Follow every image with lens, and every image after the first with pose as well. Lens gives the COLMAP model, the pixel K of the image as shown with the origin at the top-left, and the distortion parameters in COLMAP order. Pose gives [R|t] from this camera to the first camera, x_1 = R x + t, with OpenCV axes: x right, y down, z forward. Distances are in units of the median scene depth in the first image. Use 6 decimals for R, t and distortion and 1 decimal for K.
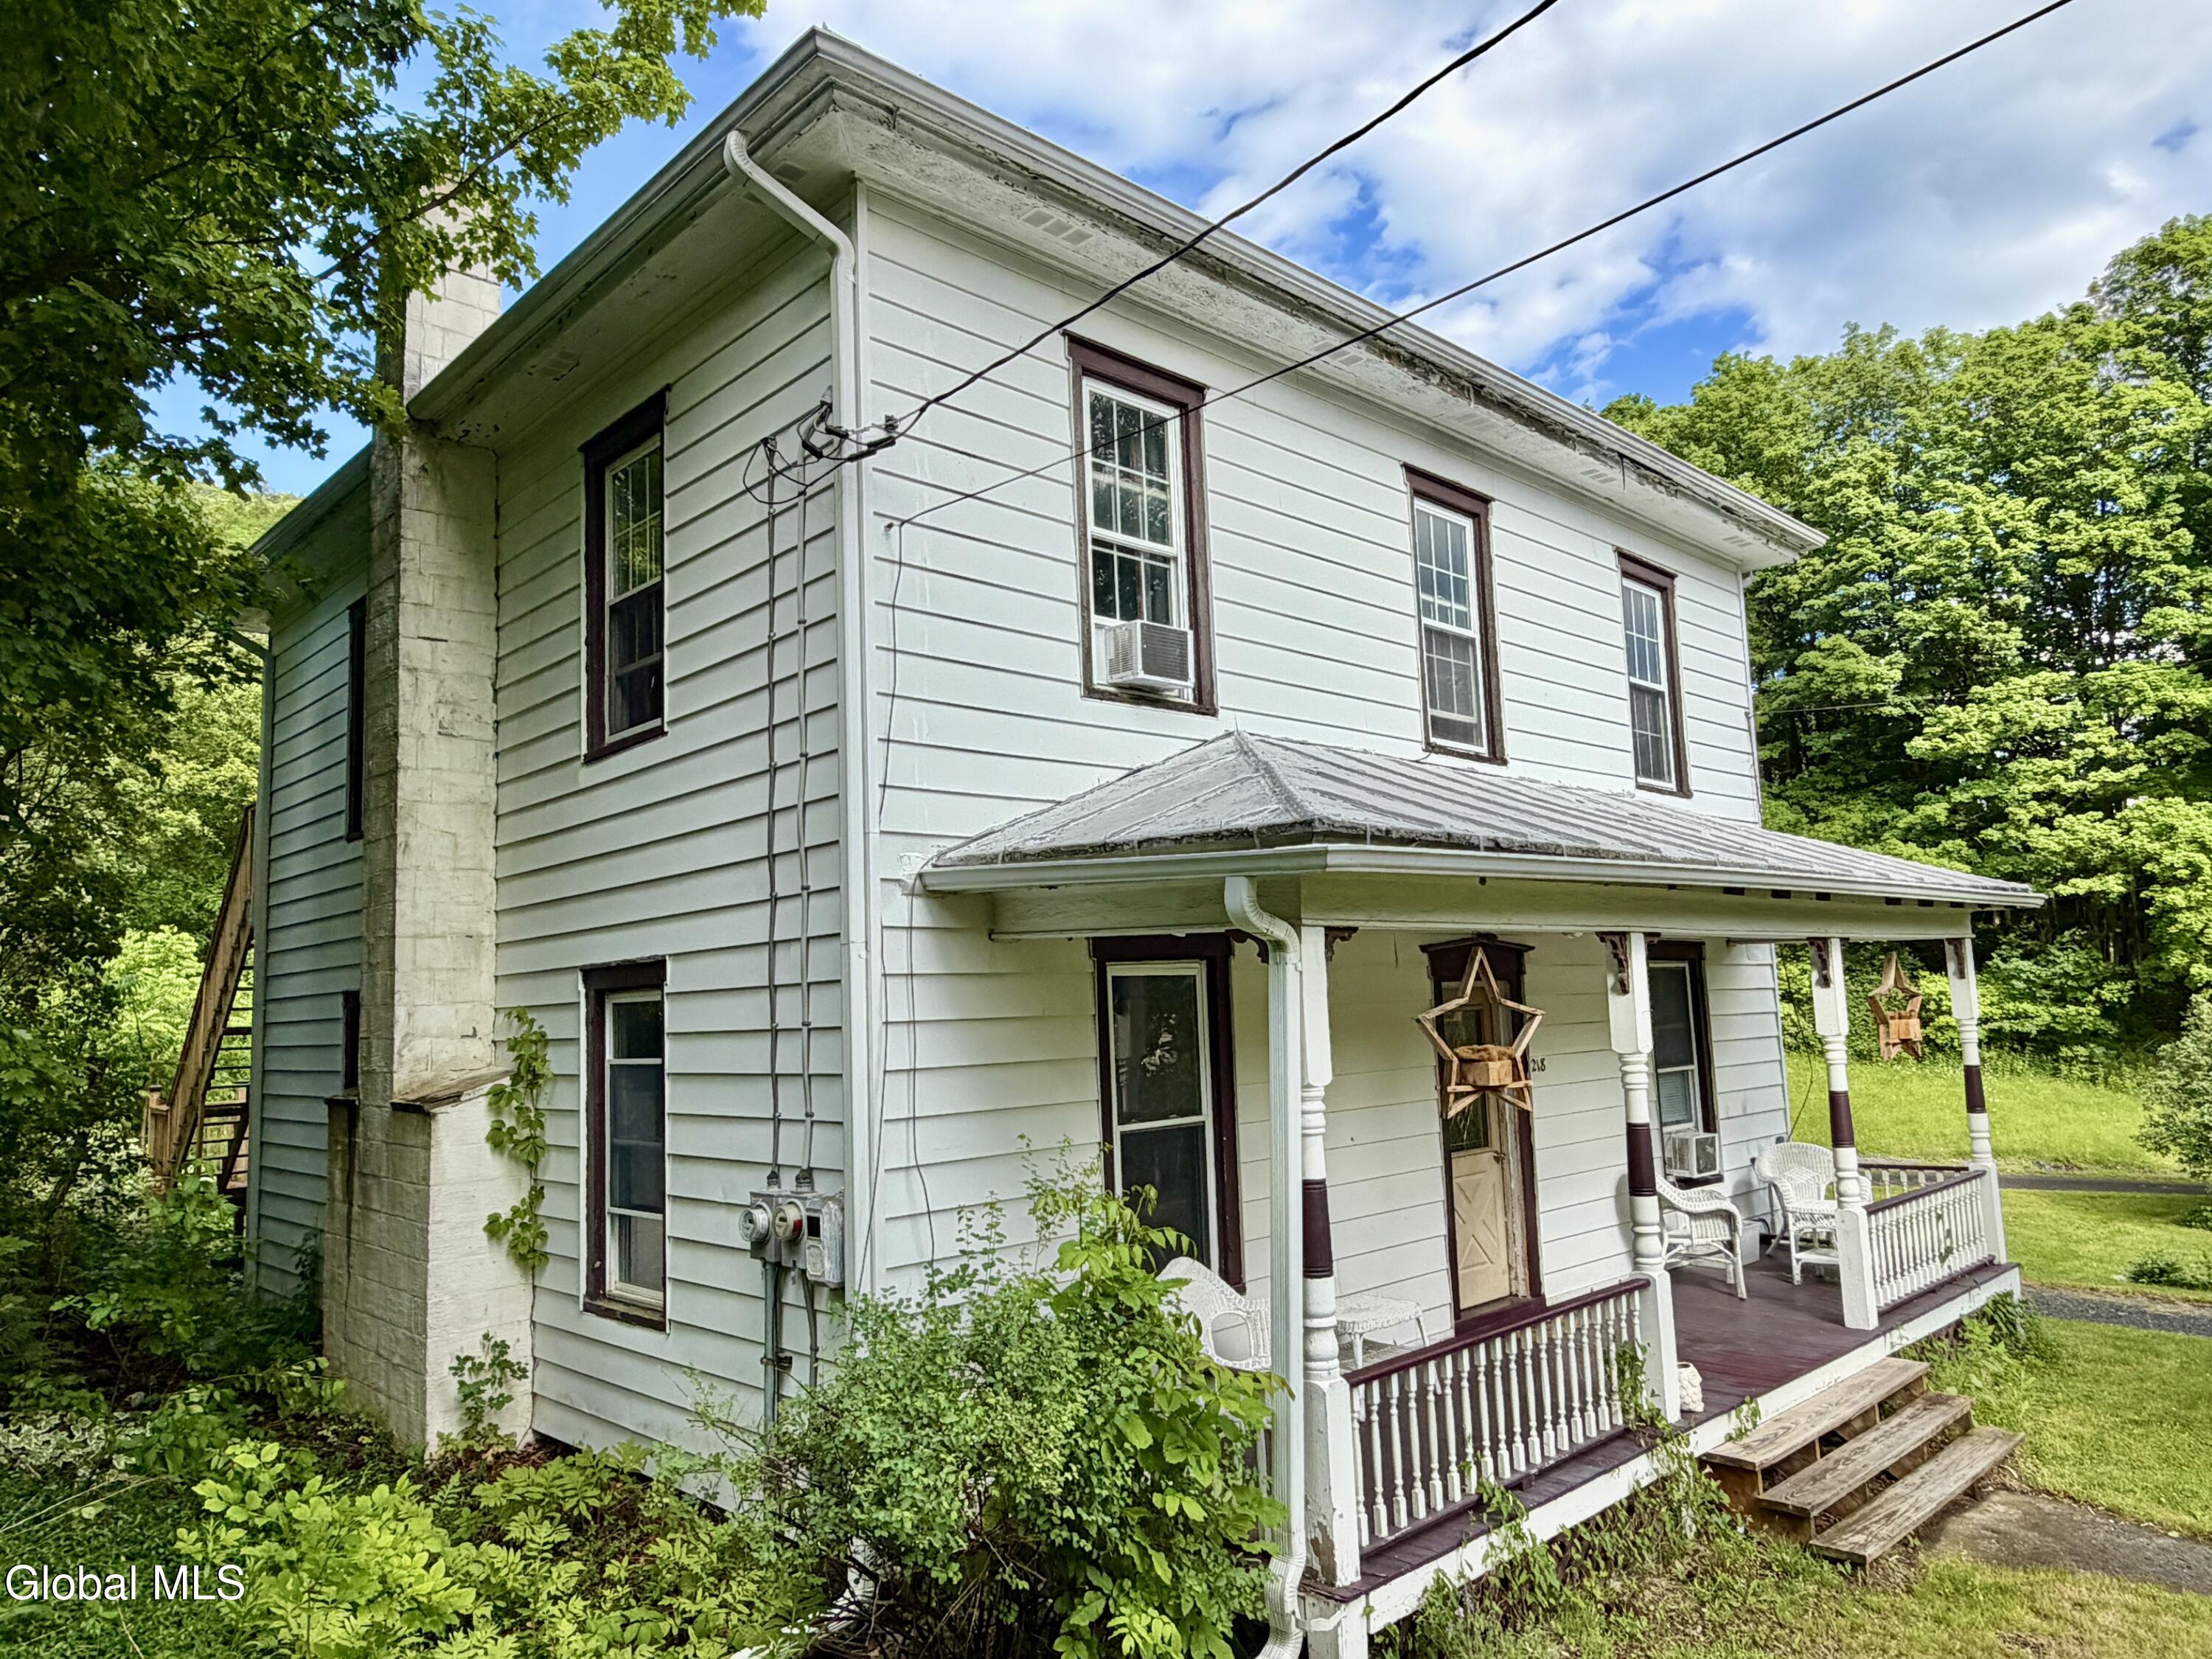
lens RADIAL K [[1483.3, 0, 1111.4], [0, 1483.3, 828.0], [0, 0, 1]] dist [0.006677, 0.000027]
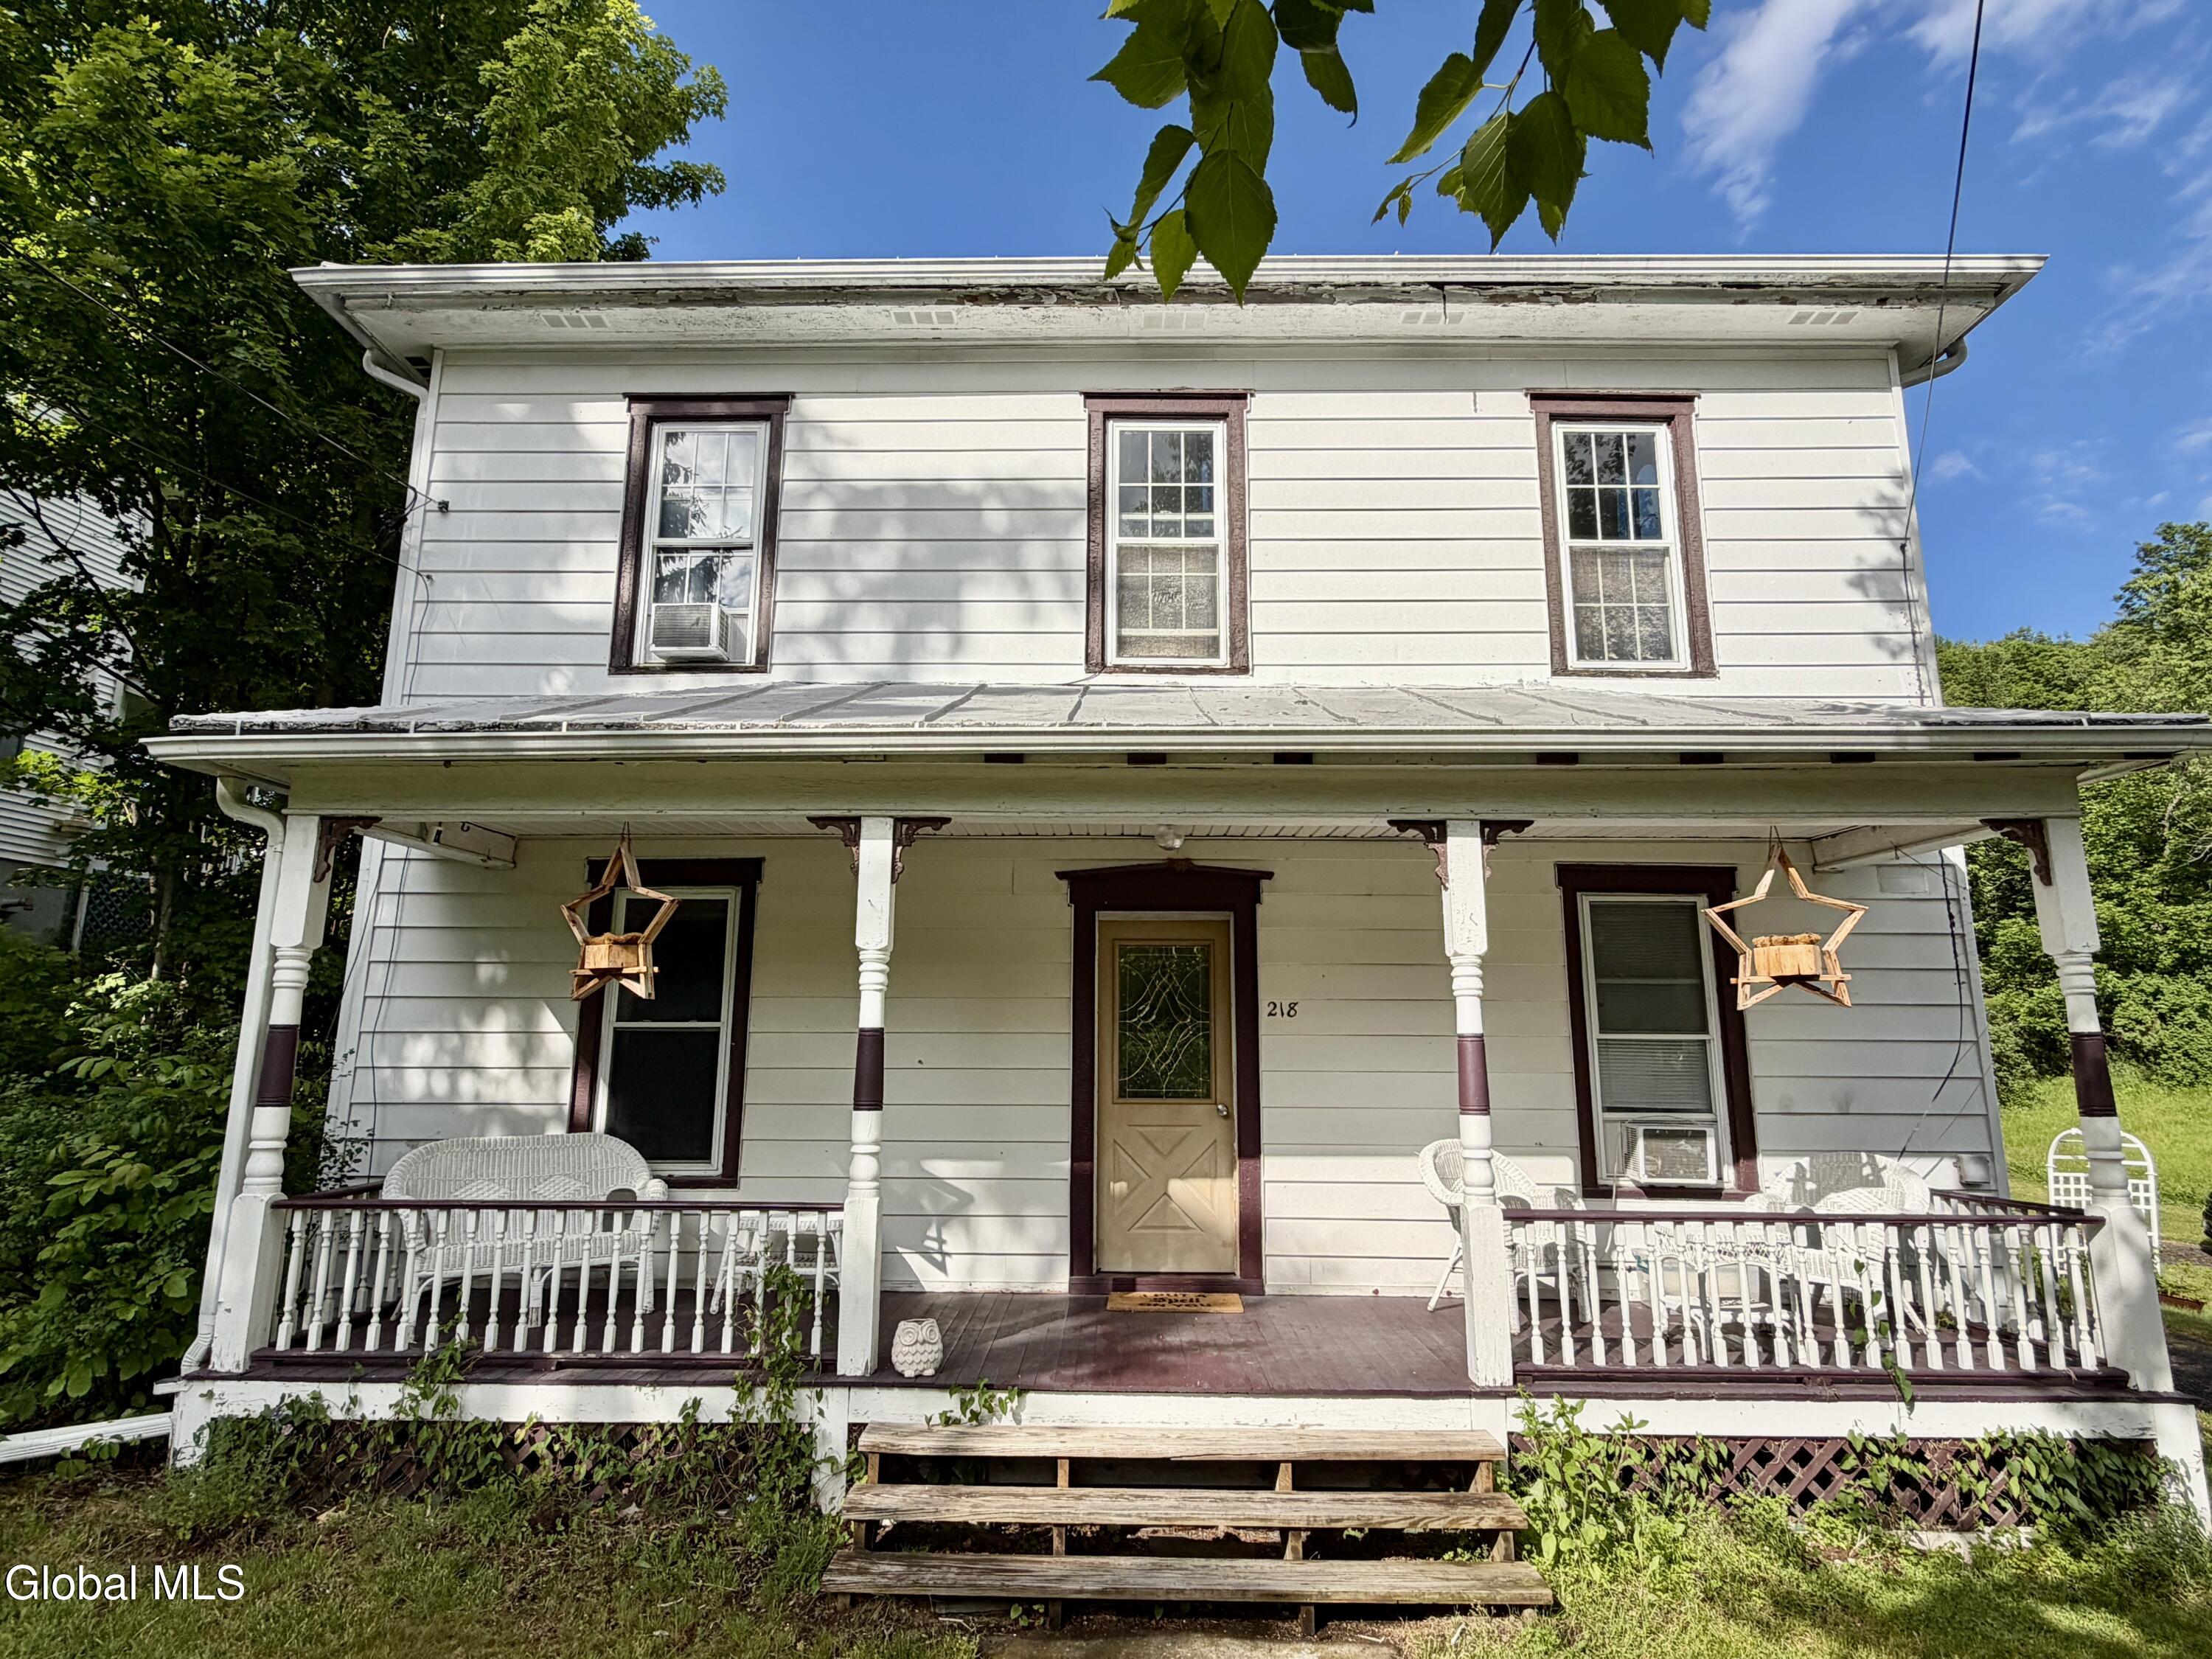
lens RADIAL K [[1147.3, 0, 1107.2], [0, 1147.3, 846.6], [0, 0, 1]] dist [-0.006948, -0.001330]
pose [[0.704956, -0.097537, -0.702512, 0.702204], [0.051877, 0.994937, -0.086080, 0.120029], [0.707351, 0.024239, 0.706447, 0.471062]]
